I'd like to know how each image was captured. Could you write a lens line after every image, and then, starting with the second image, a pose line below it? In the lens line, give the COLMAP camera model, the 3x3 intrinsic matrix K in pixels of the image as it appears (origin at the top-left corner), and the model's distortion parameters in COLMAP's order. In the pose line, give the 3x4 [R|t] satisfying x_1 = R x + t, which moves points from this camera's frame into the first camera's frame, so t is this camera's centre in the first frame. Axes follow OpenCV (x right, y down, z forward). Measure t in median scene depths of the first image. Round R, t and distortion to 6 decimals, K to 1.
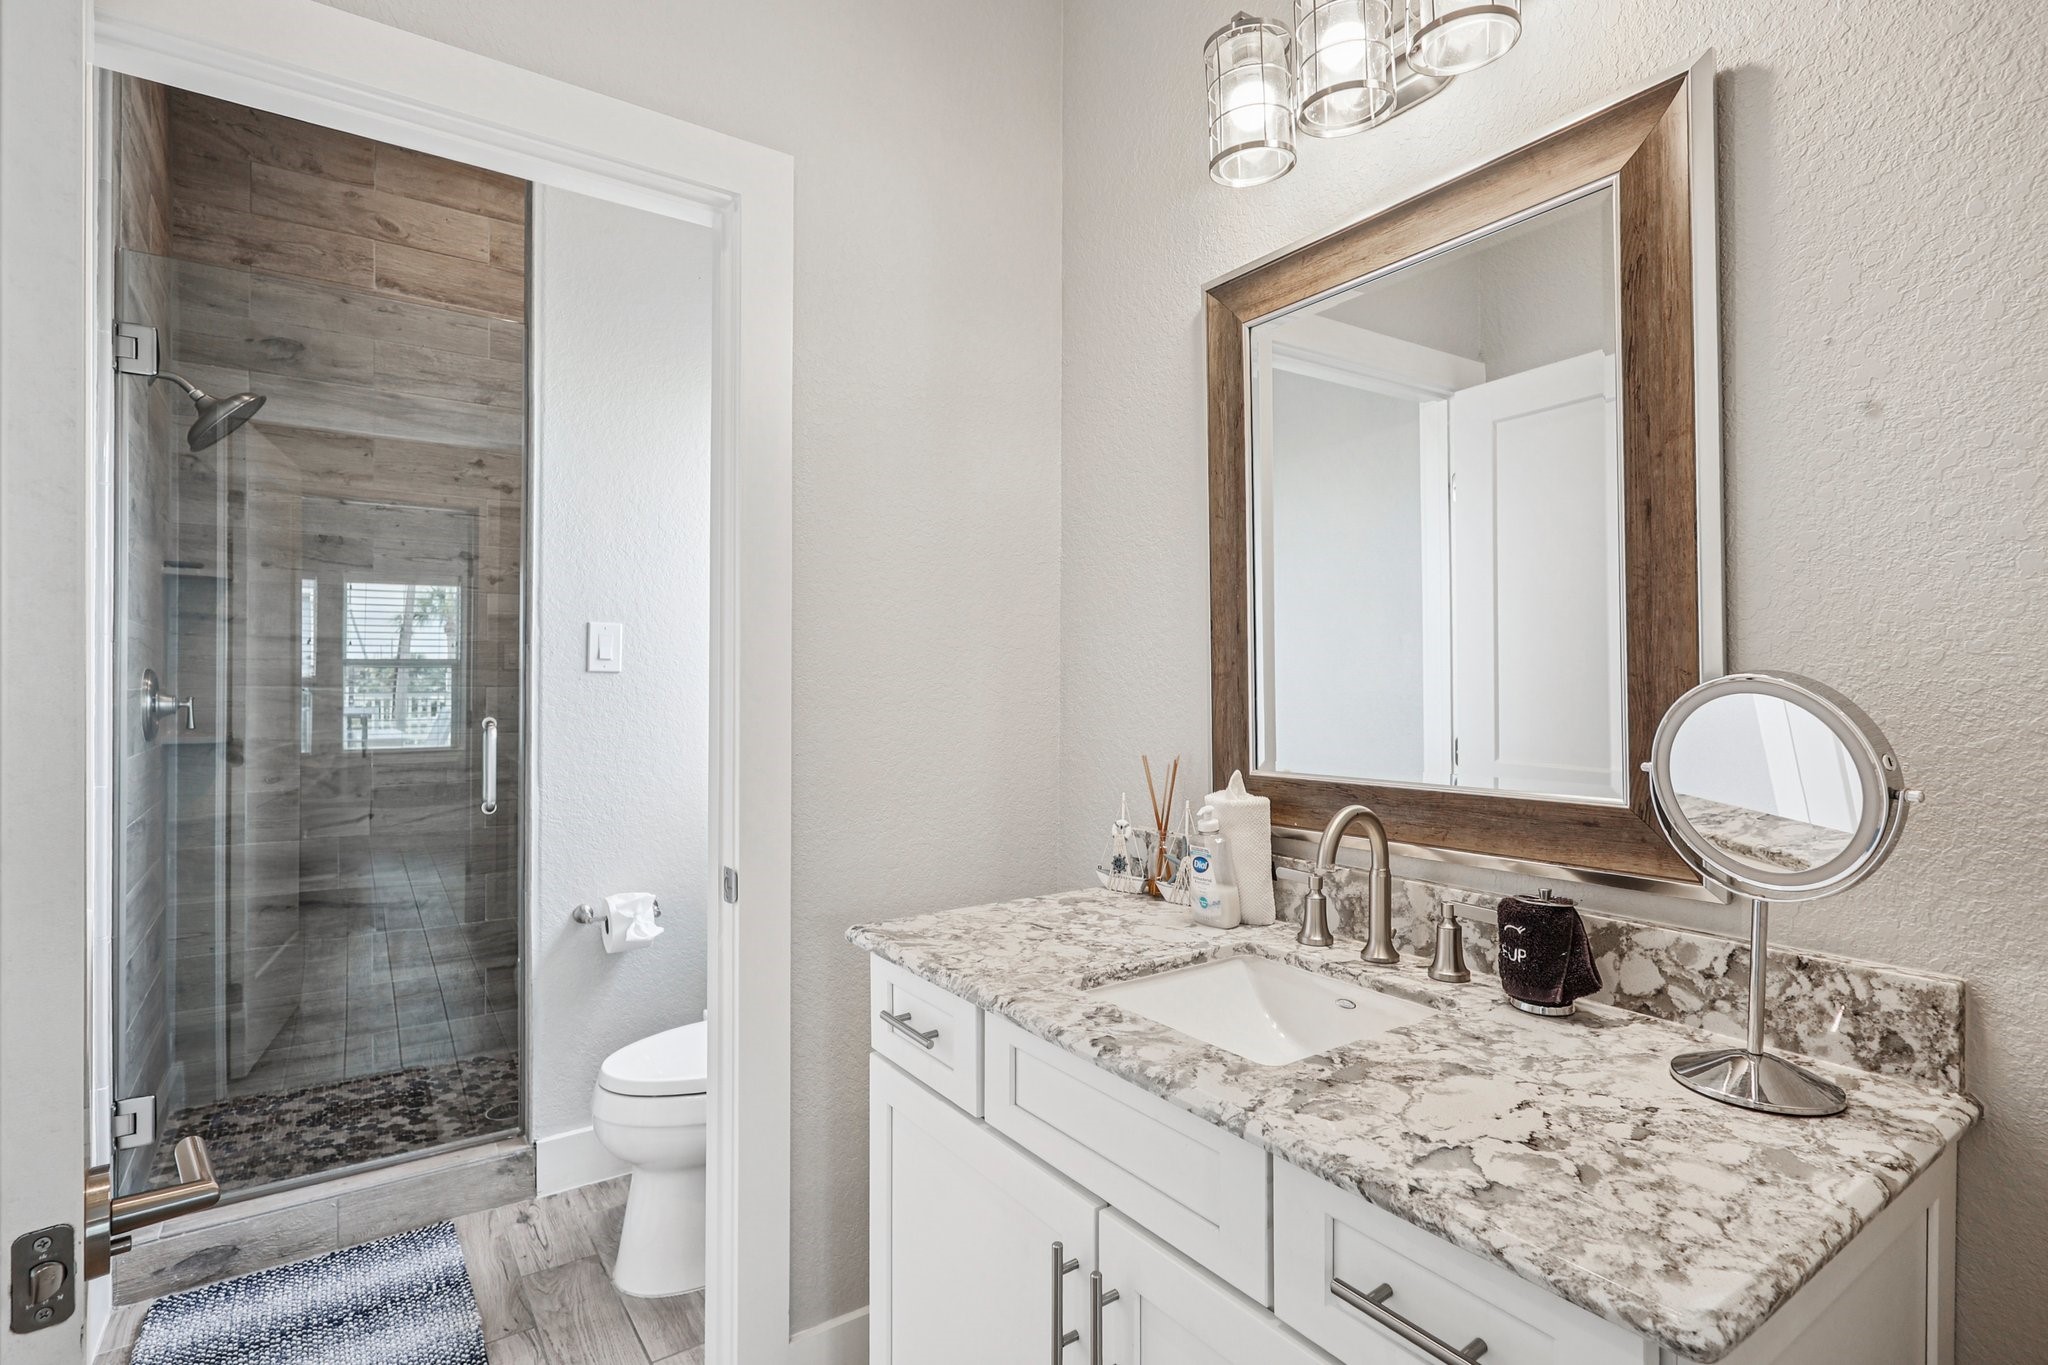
lens RADIAL K [[978.8, 0, 1017.7], [0, 978.8, 690.2], [0, 0, 1]] dist [-0.003716, 0.000168]
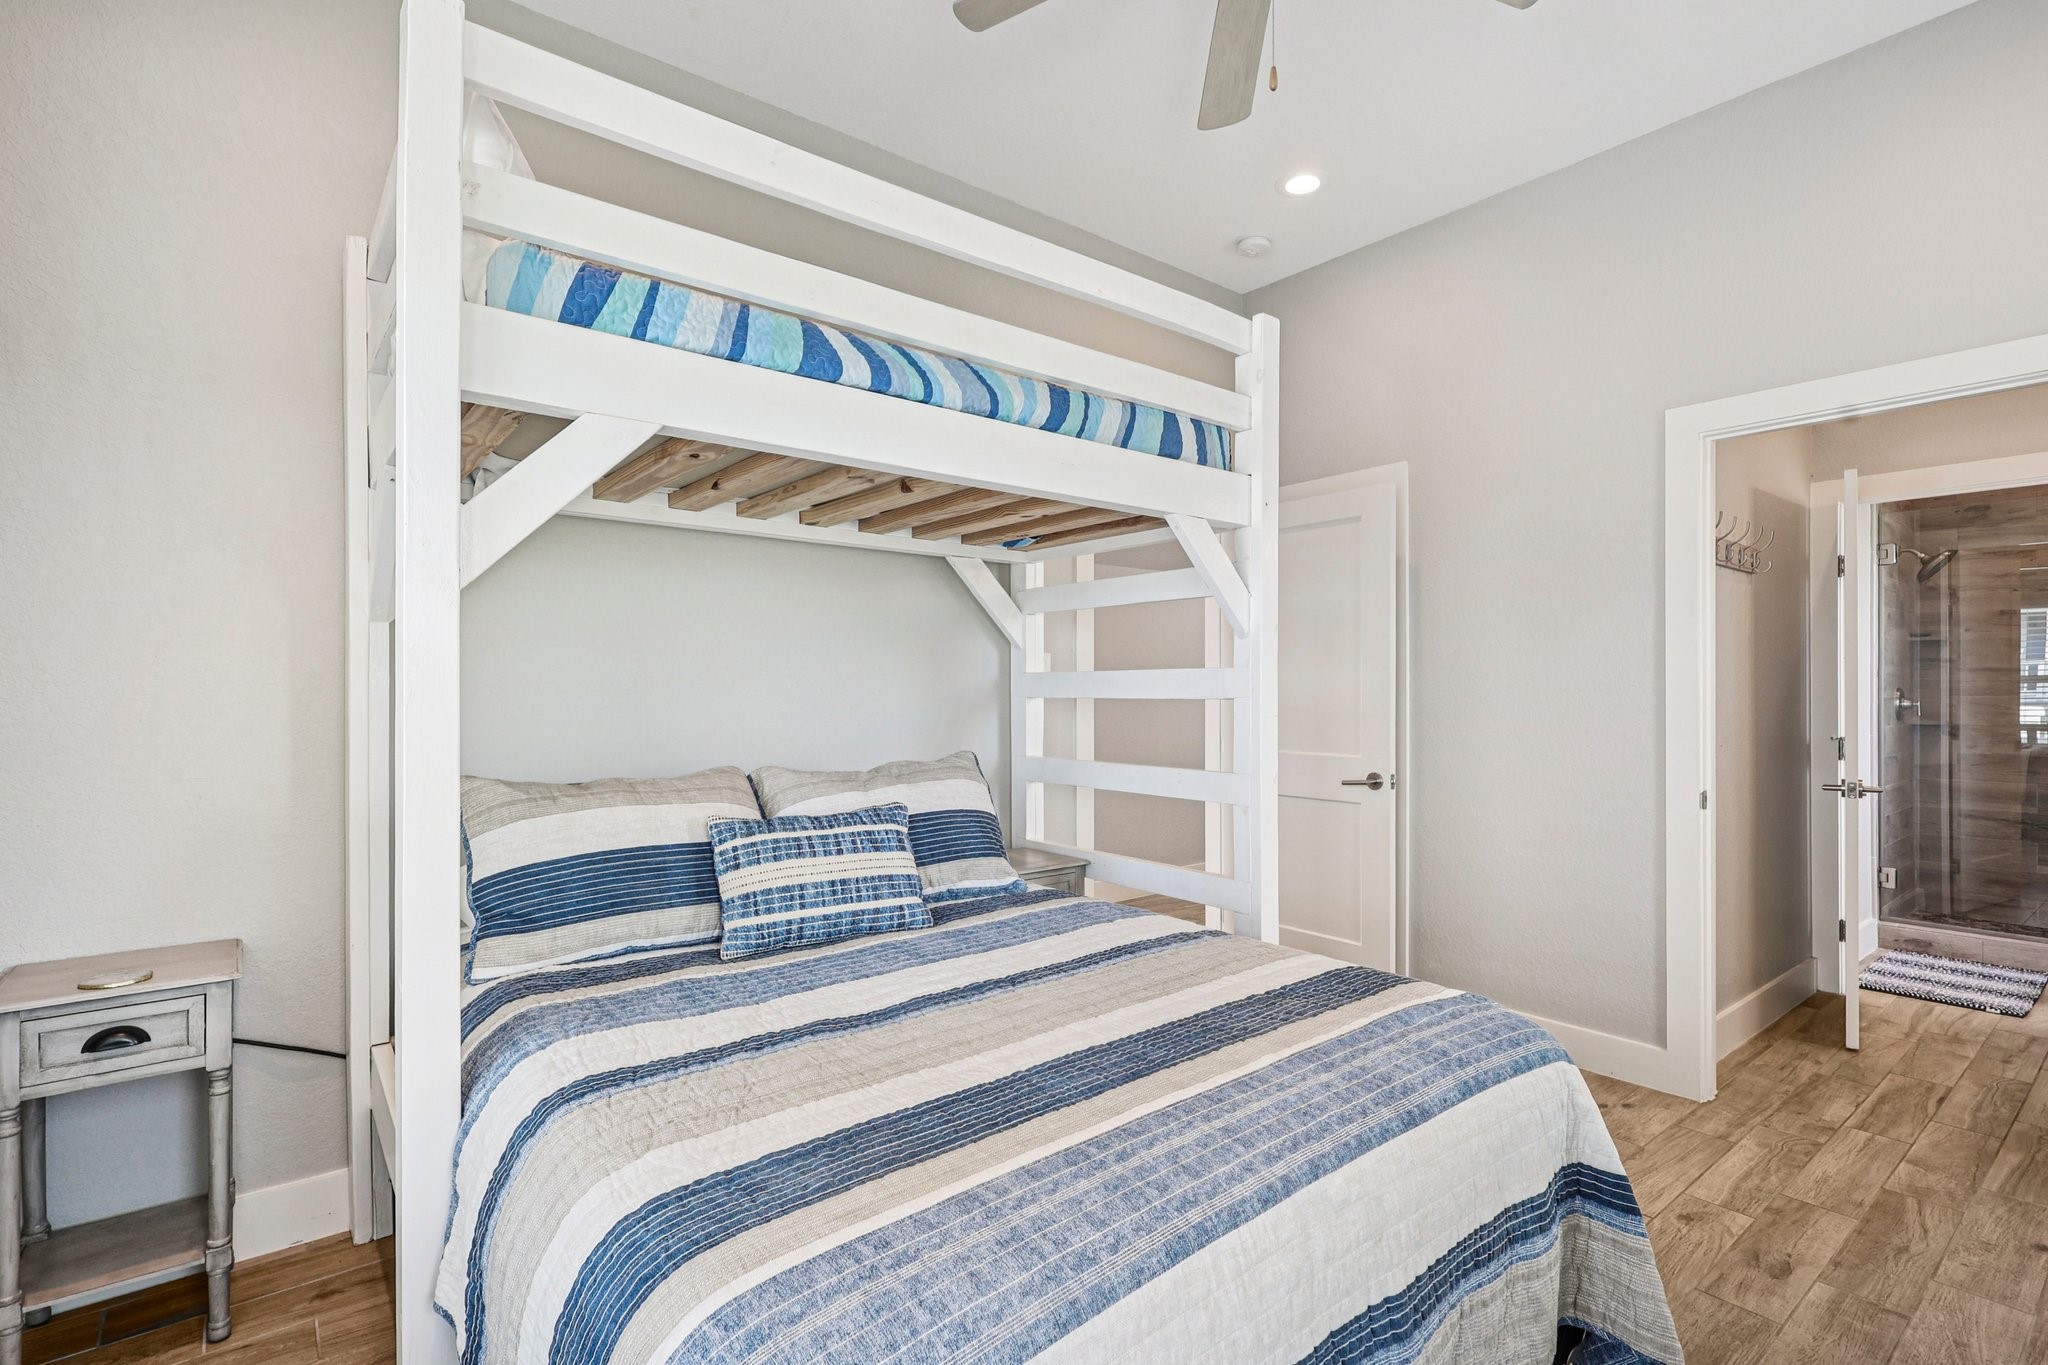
lens RADIAL K [[968.2, 0, 1024.0], [0, 968.2, 682.5], [0, 0, 1]] dist [0.000520, 0.000045]
pose [[0.052859, -0.016387, -0.998468, 1.001824], [-0.008171, 0.999825, -0.016842, 0.016450], [0.998569, 0.009049, 0.052715, -0.914974]]
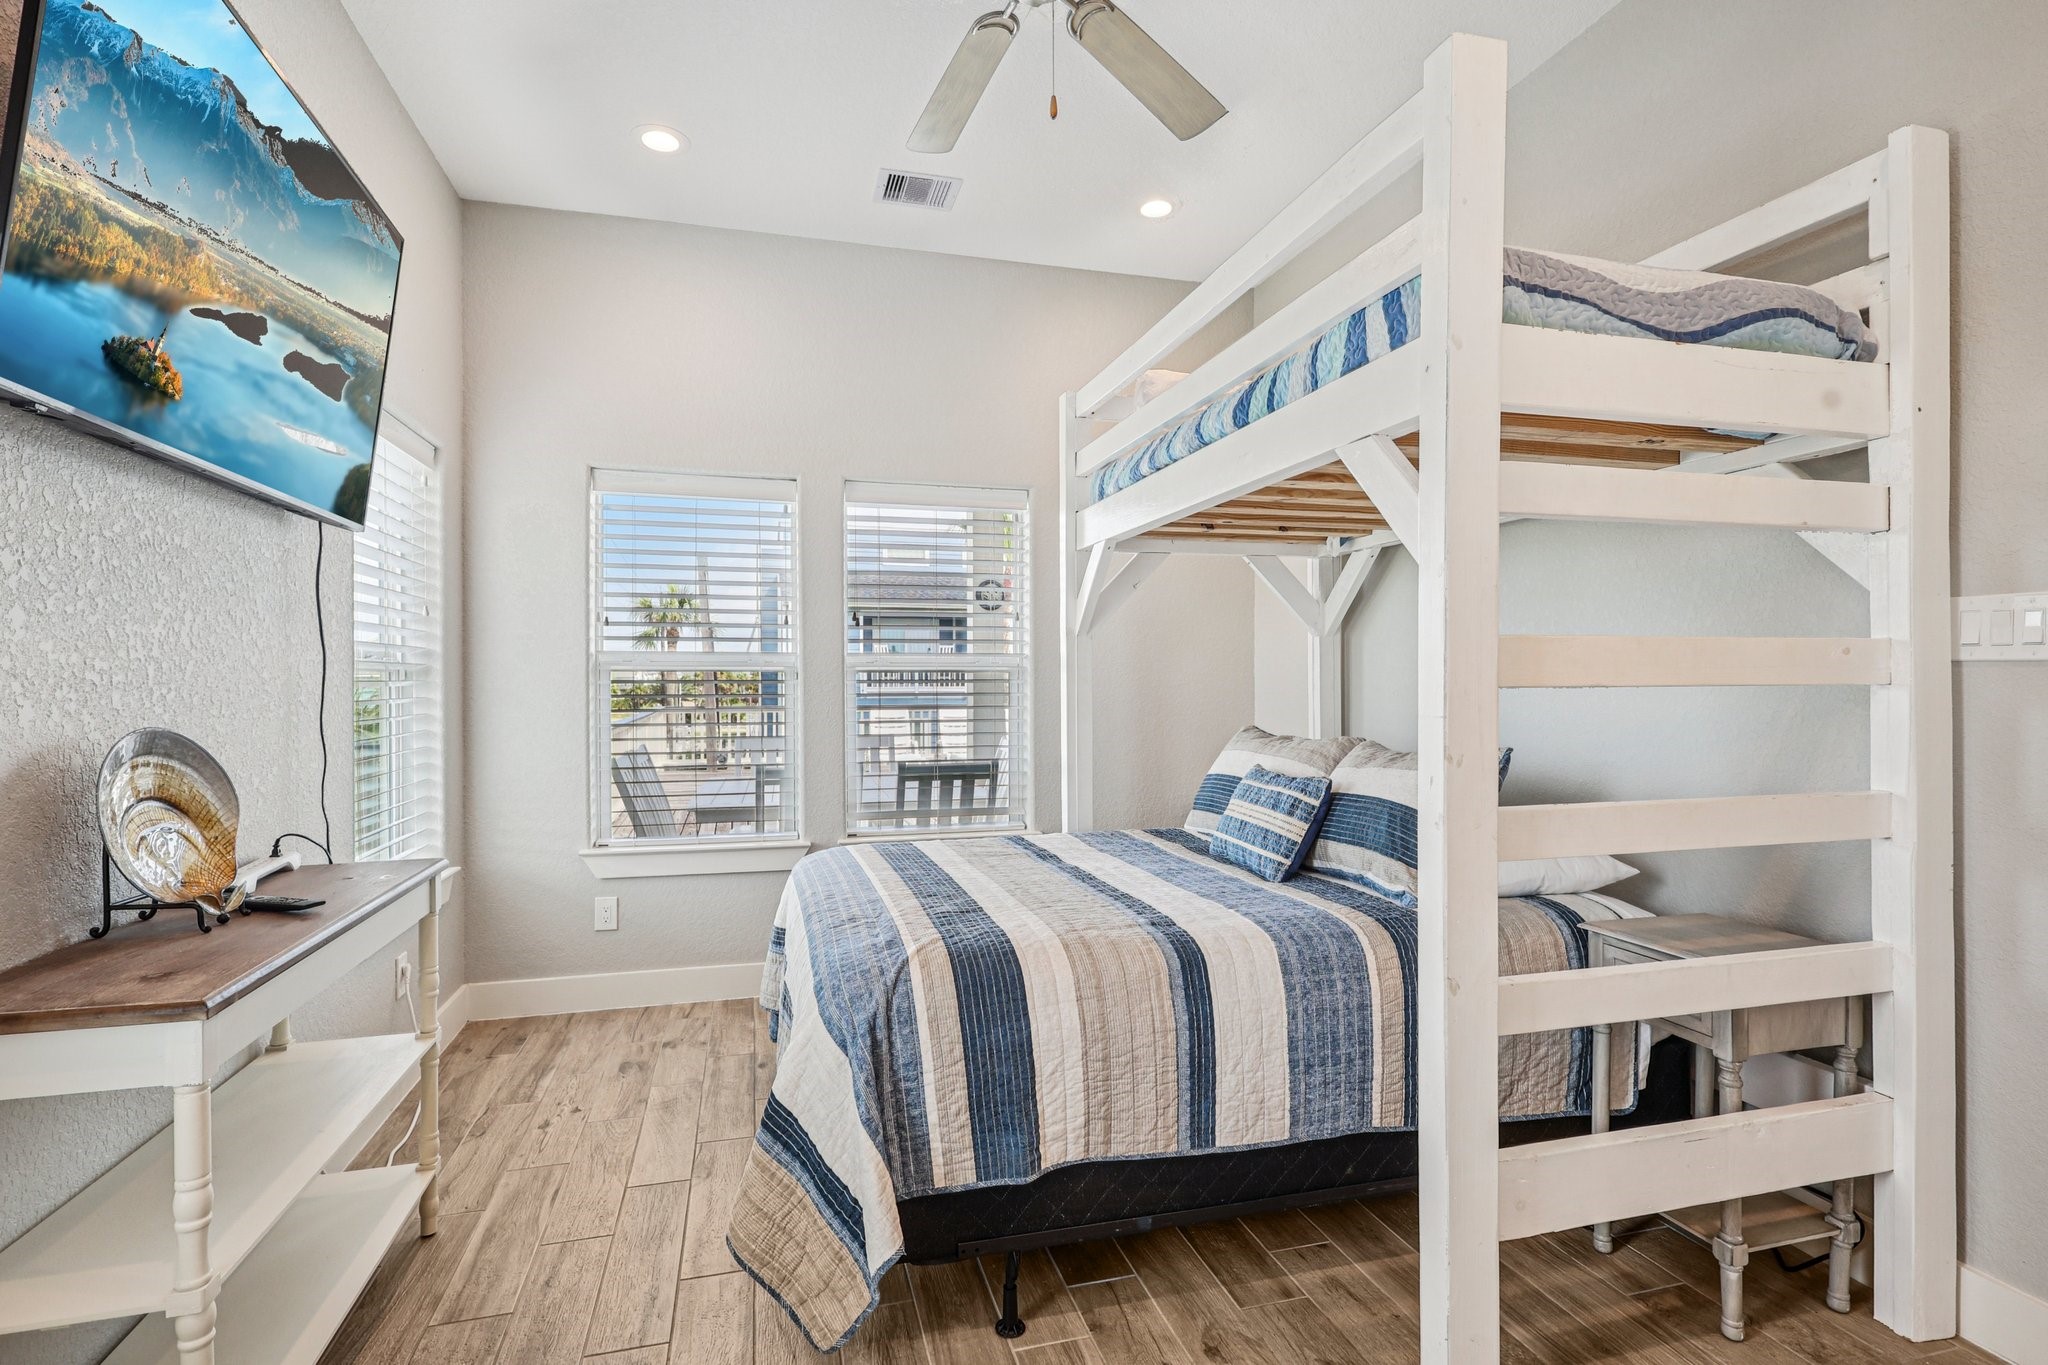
lens RADIAL K [[978.8, 0, 1017.7], [0, 978.8, 690.2], [0, 0, 1]] dist [-0.003716, 0.000168]
pose [[-0.938635, -0.012335, 0.344690, -2.839938], [-0.004743, 0.999727, 0.022860, -0.038862], [-0.344878, 0.019823, -0.938438, 3.005269]]
